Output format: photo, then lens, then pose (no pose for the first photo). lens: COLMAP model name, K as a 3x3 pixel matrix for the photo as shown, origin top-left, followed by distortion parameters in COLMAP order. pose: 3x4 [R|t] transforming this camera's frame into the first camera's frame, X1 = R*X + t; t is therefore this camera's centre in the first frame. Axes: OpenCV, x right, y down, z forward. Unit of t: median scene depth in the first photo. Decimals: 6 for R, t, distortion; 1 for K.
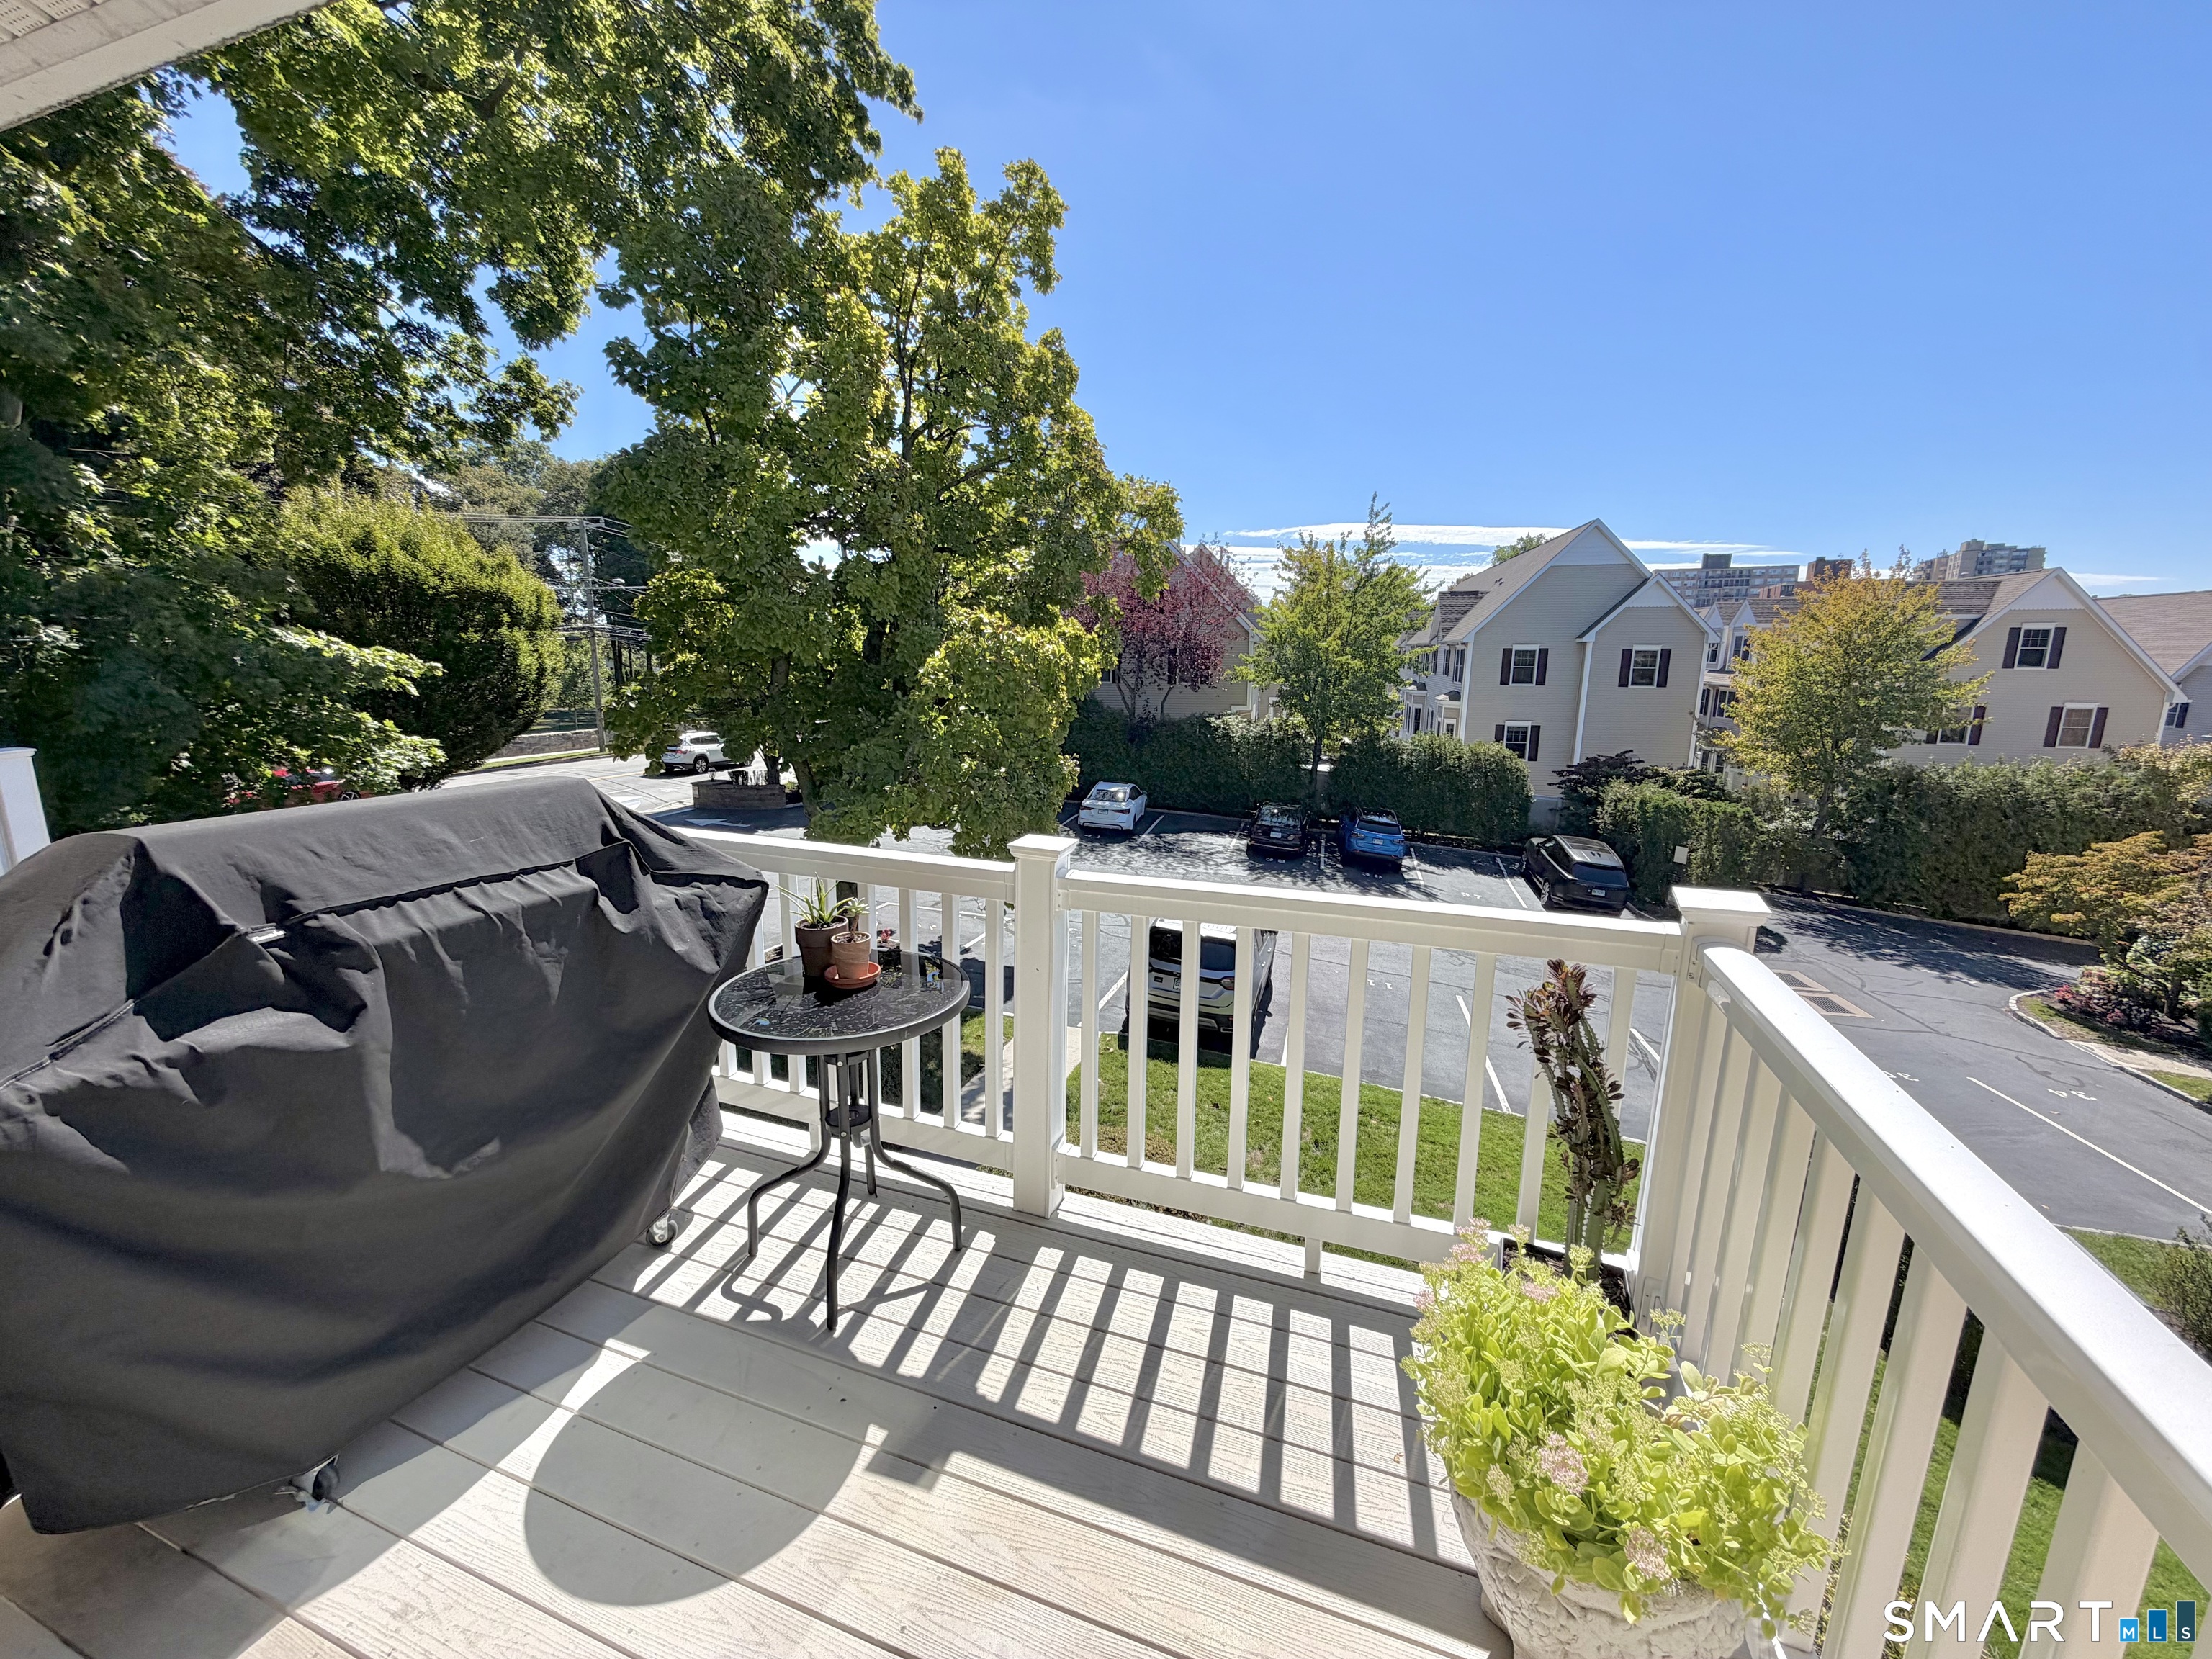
lens RADIAL K [[883.3, 0, 1092.2], [0, 883.3, 829.5], [0, 0, 1]] dist [-0.001781, 0.000932]
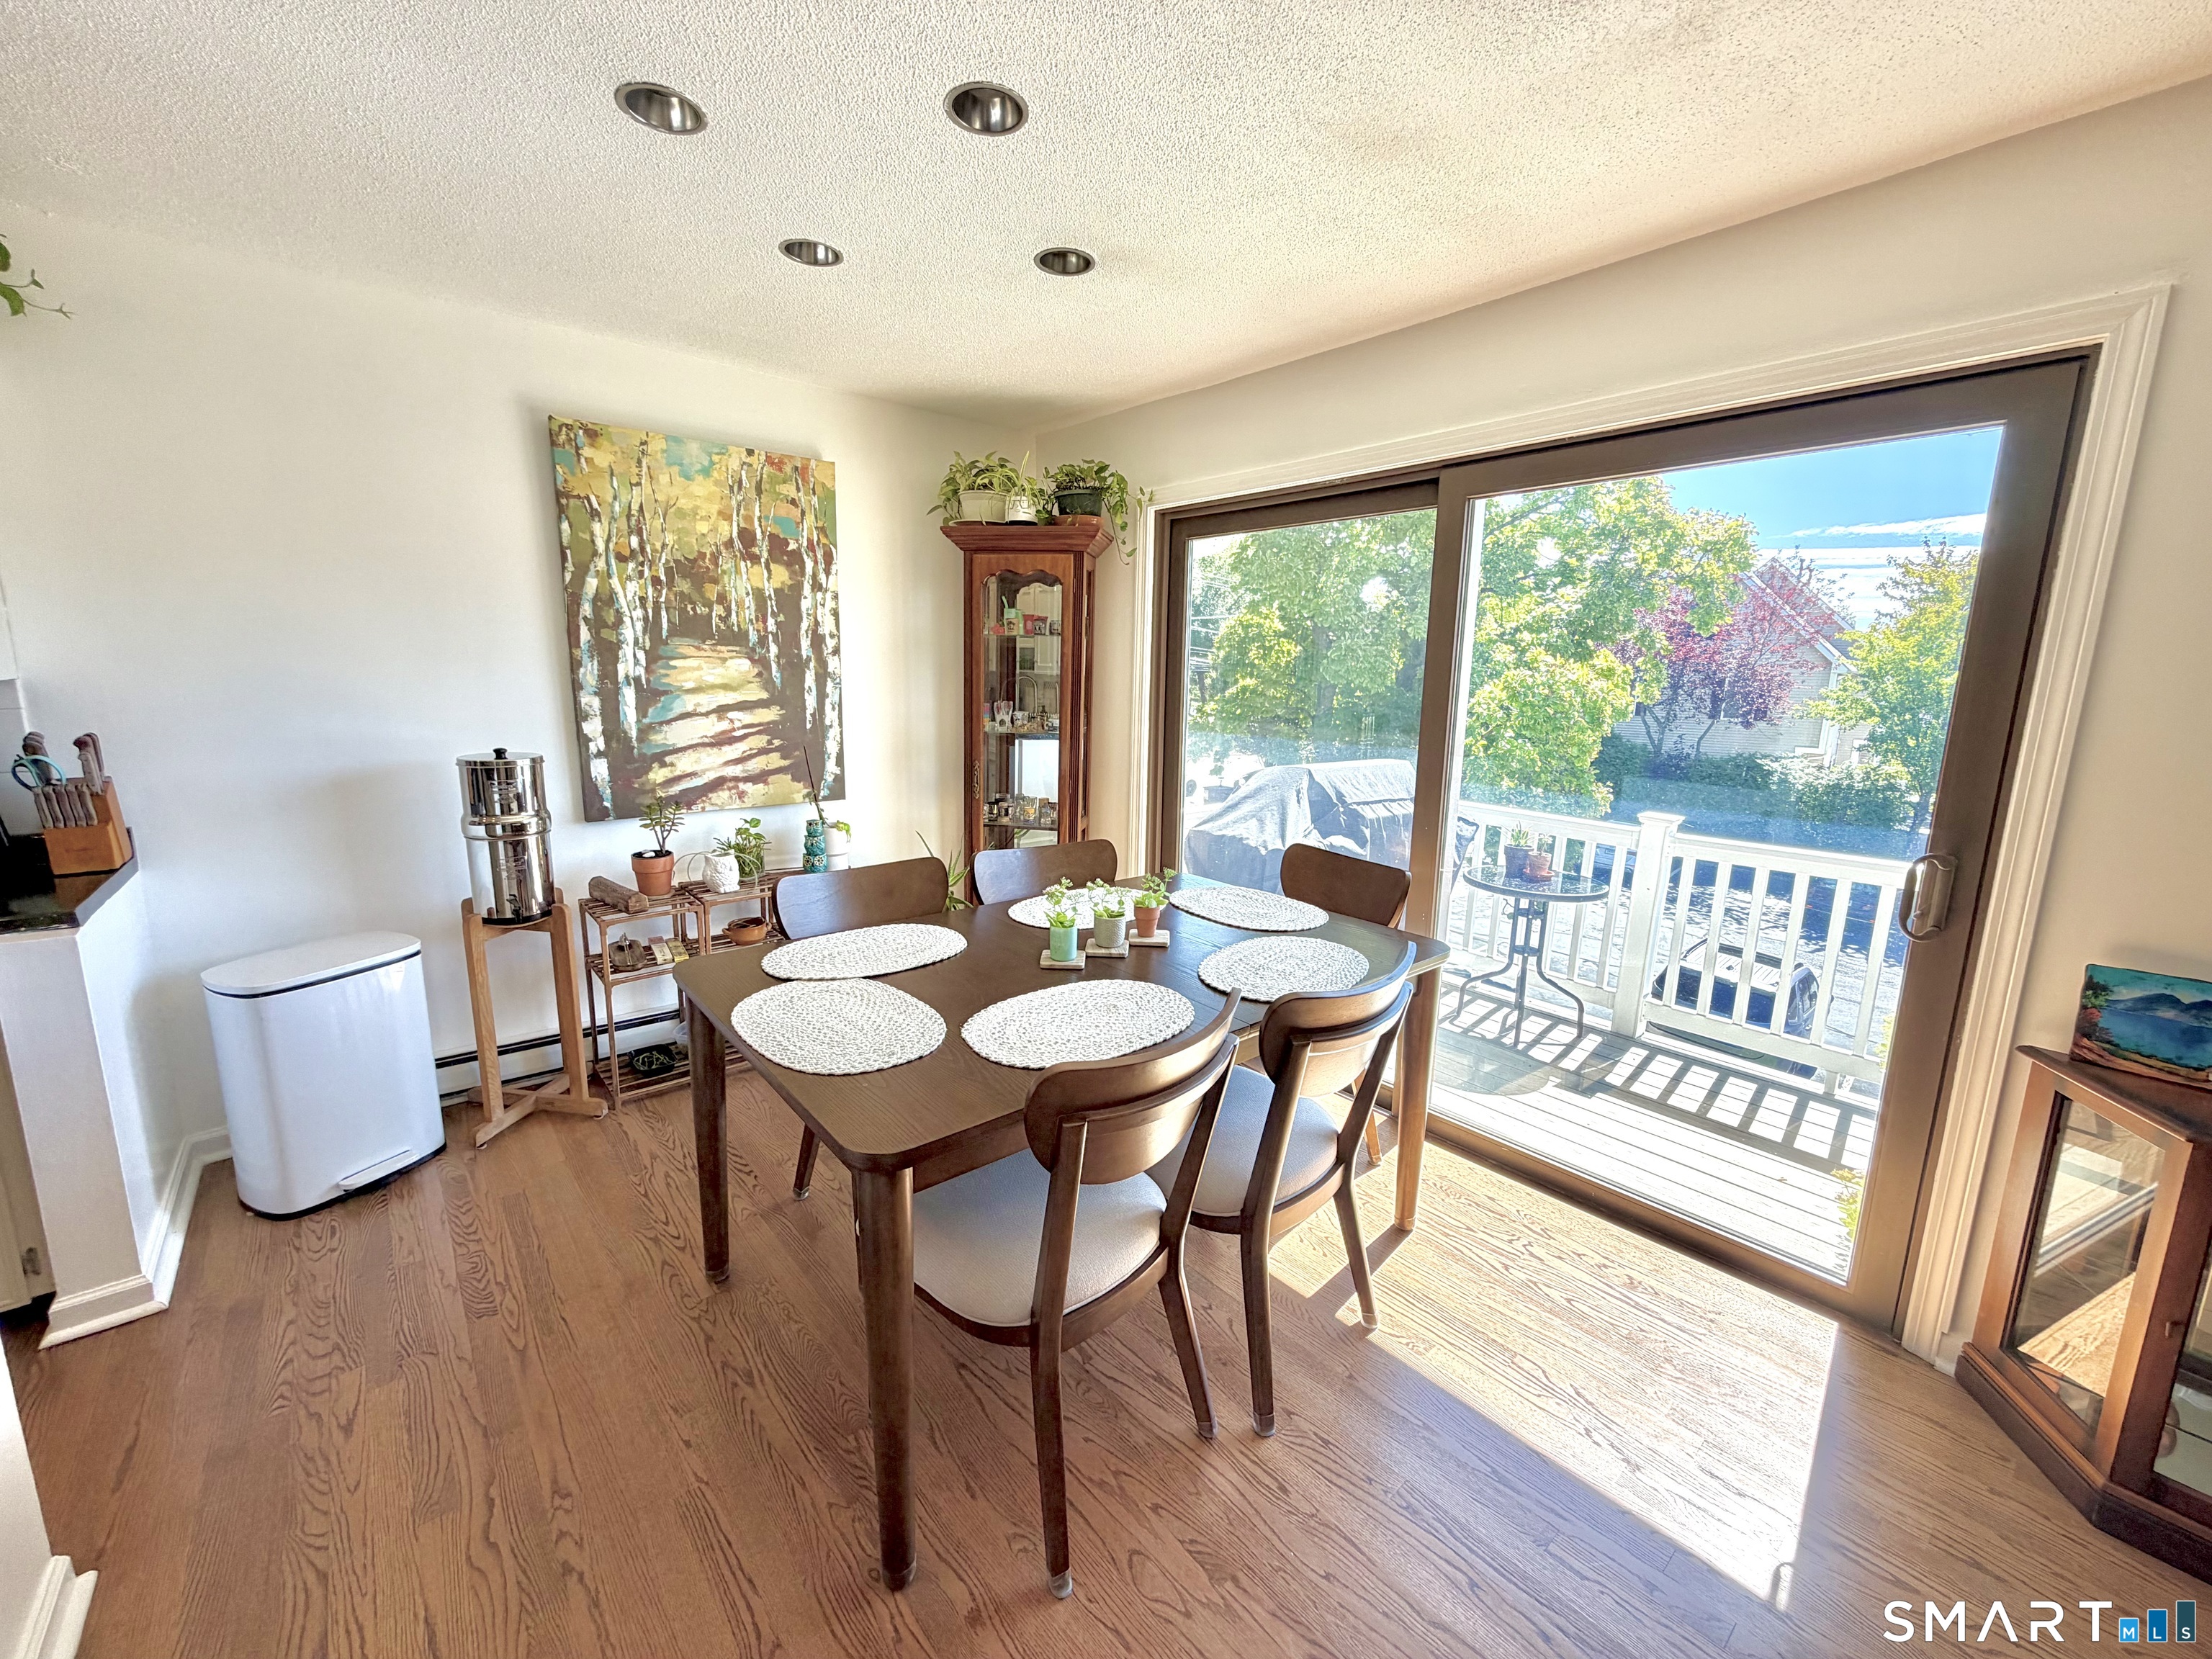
lens RADIAL K [[883.3, 0, 1092.2], [0, 883.3, 827.1], [0, 0, 1]] dist [-0.001781, 0.000932]
pose [[0.868927, 0.100633, -0.484602, -0.033635], [-0.113005, 0.993588, 0.003704, 0.028584], [0.481867, 0.051544, 0.874727, -0.192636]]
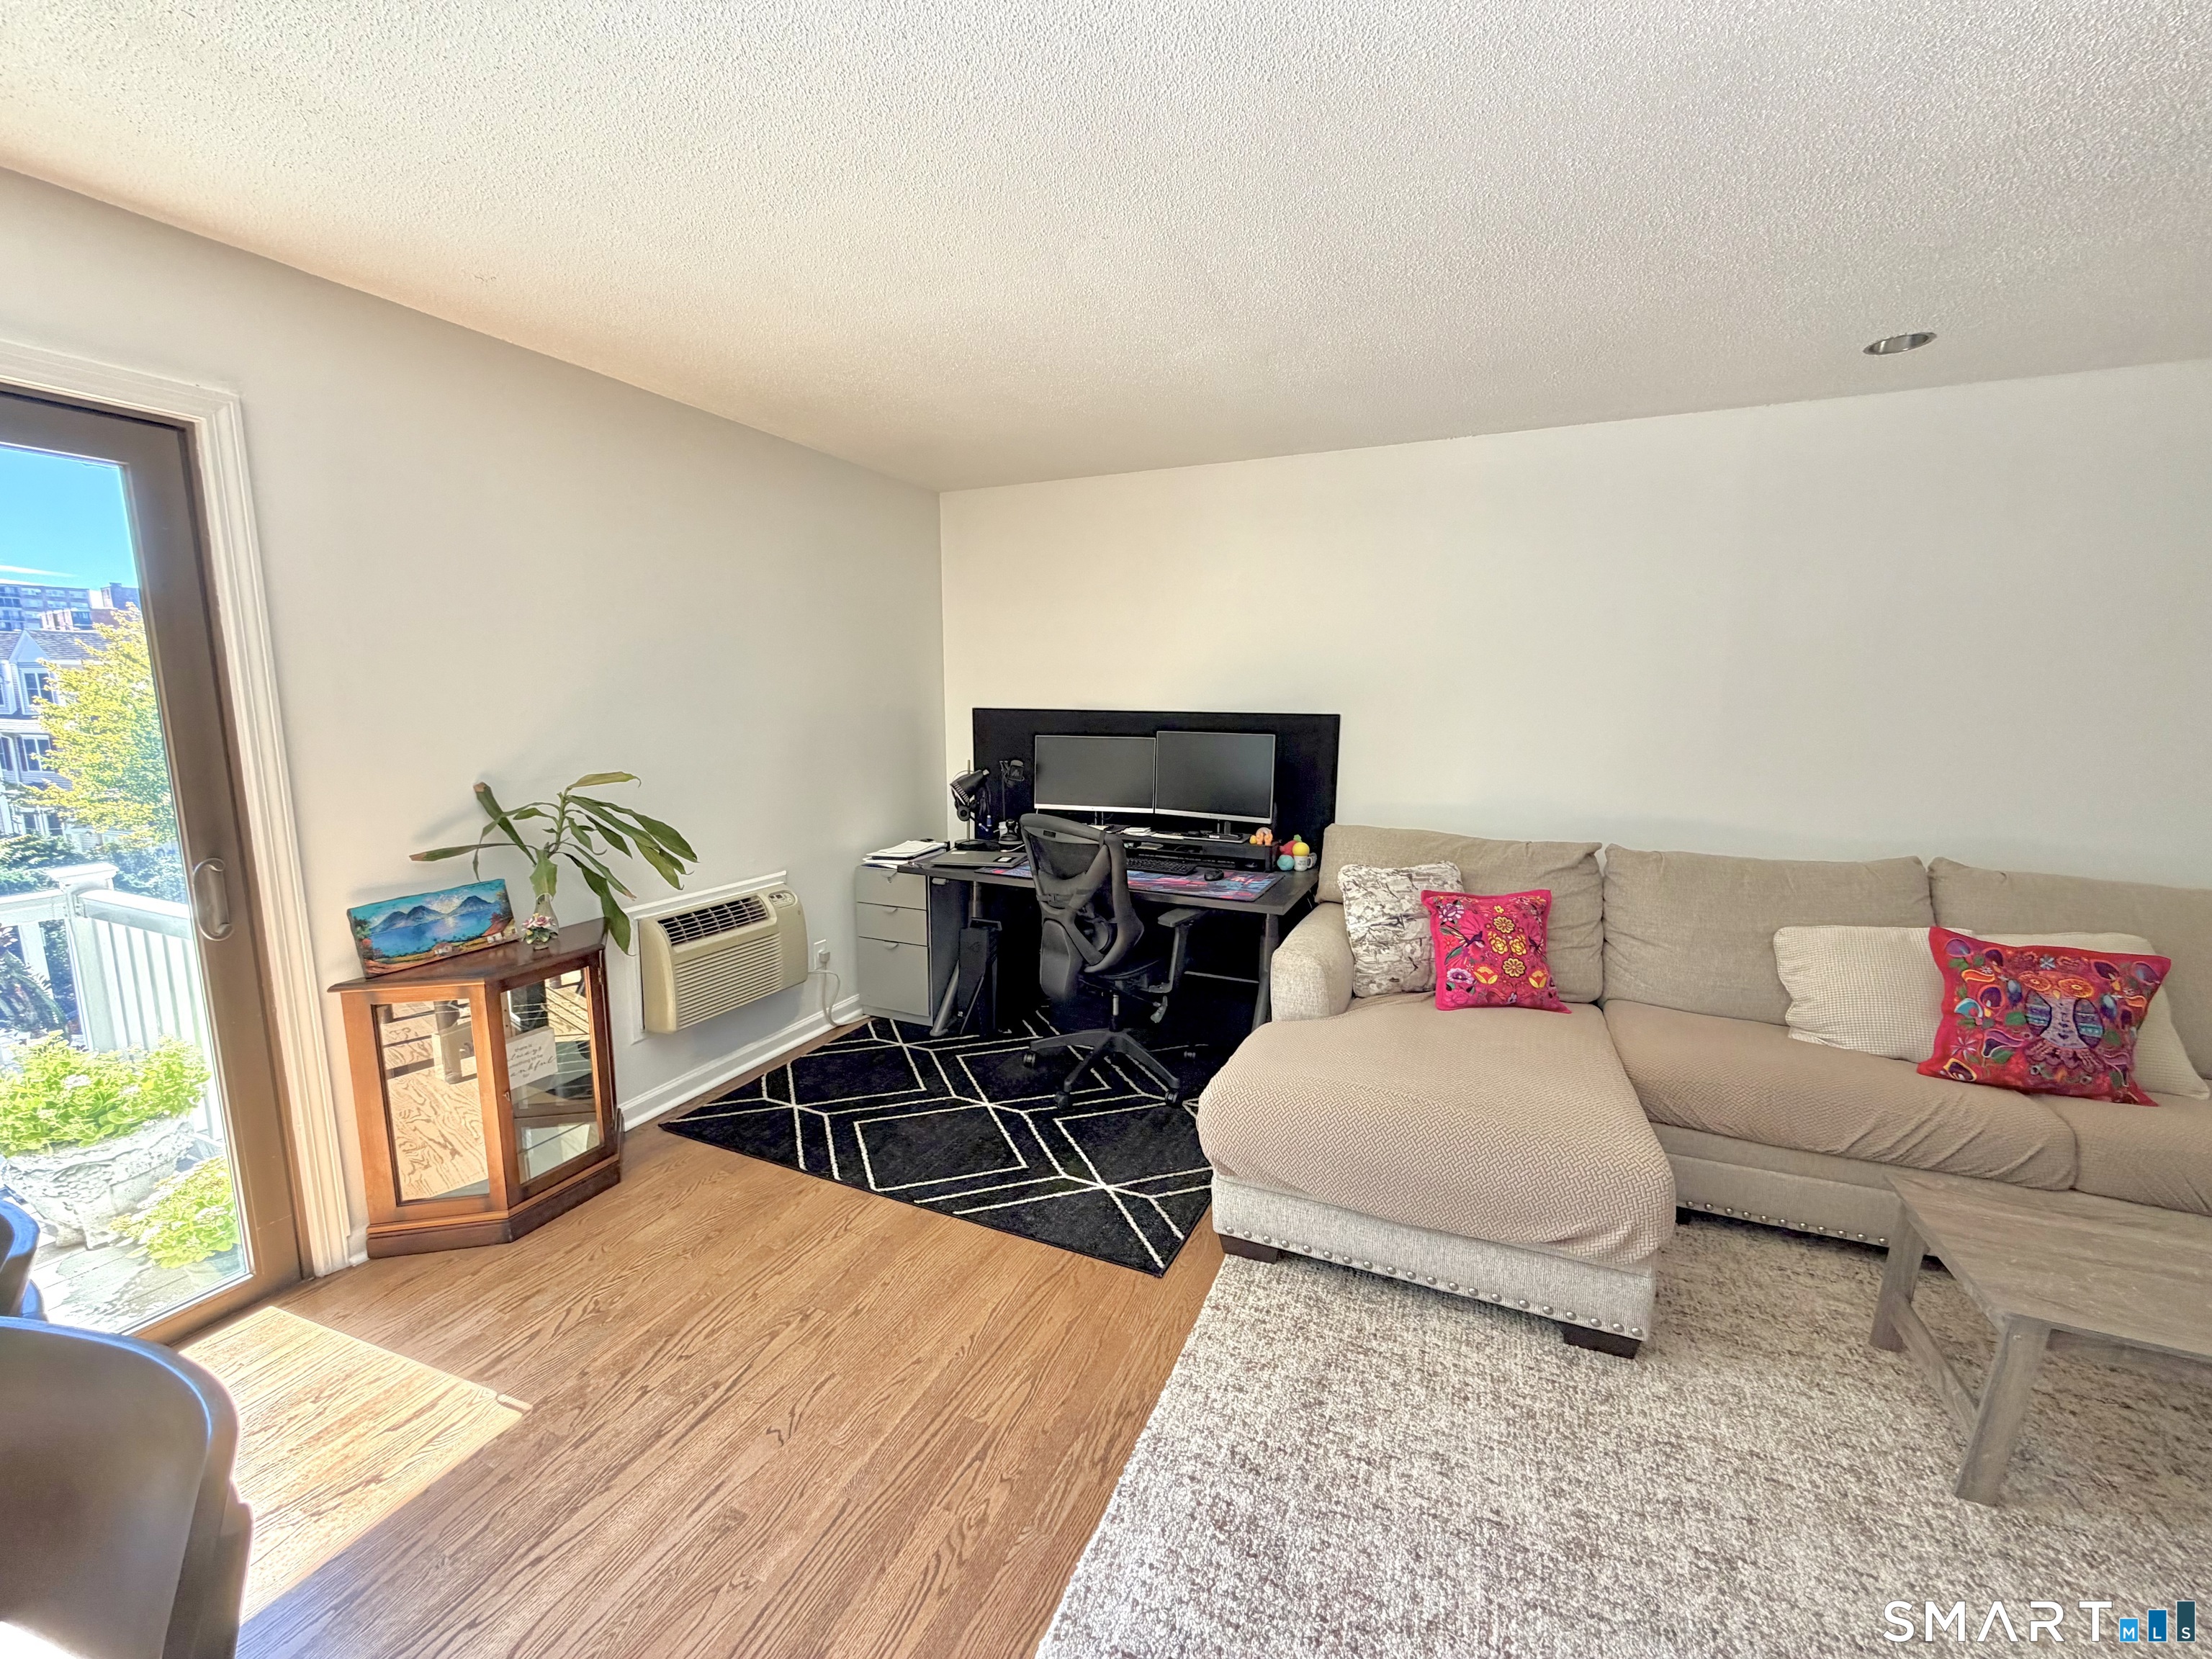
lens RADIAL K [[883.3, 0, 1099.9], [0, 883.3, 820.1], [0, 0, 1]] dist [-0.001781, 0.000932]
pose [[0.074088, -0.145684, 0.986553, -0.129705], [0.195647, 0.972170, 0.128868, 0.021623], [-0.977872, 0.183468, 0.100529, -0.171979]]
